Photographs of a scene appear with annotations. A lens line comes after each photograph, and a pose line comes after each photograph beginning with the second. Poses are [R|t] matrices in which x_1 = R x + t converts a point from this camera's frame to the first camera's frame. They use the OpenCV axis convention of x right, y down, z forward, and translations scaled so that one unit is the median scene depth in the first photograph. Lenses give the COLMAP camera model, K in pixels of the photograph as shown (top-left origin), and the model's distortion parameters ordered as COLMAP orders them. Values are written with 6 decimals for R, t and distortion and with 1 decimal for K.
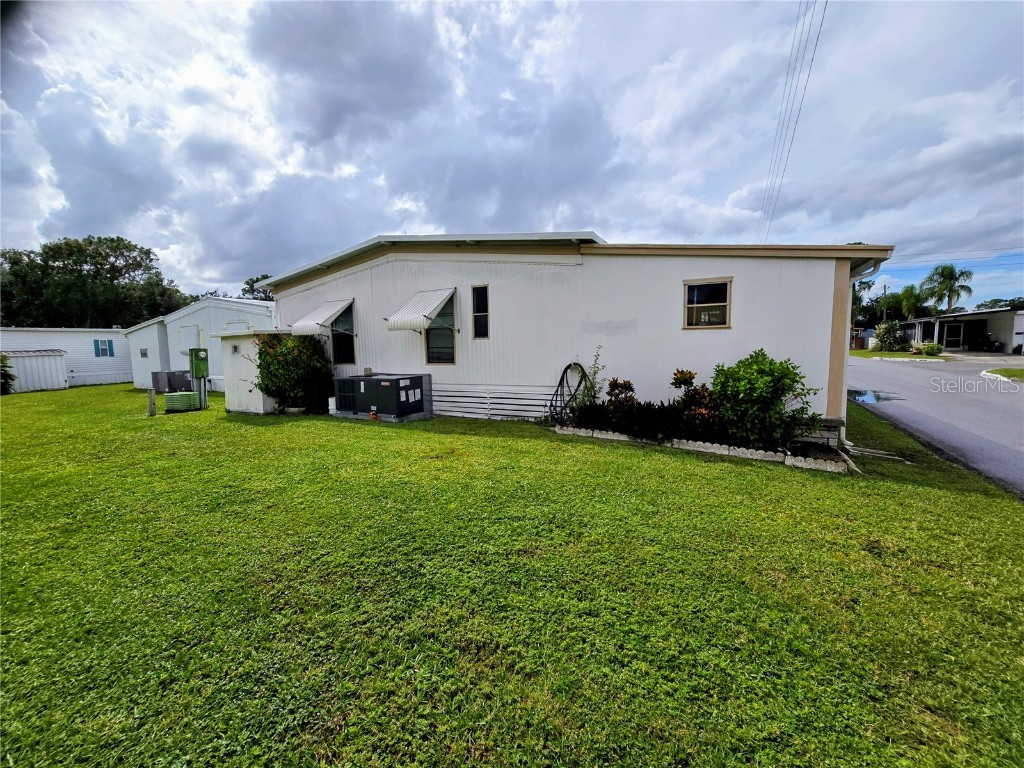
lens RADIAL K [[437.1, 0, 512.0], [0, 437.1, 384.0], [0, 0, 1]] dist [-0.002408, 0.000420]
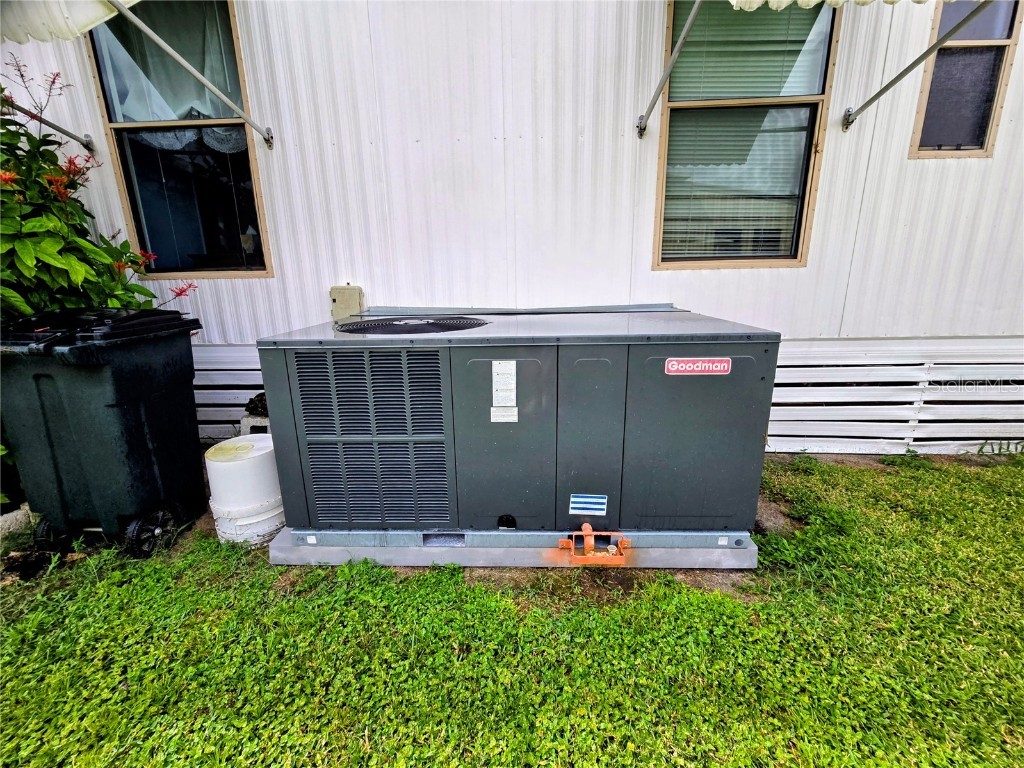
lens RADIAL K [[437.1, 0, 512.0], [0, 437.1, 384.0], [0, 0, 1]] dist [-0.002408, 0.000420]
pose [[0.895977, -0.102142, 0.432194, -0.390632], [0.037602, 0.987145, 0.155343, -0.020584], [-0.442506, -0.122932, 0.888300, 0.810242]]
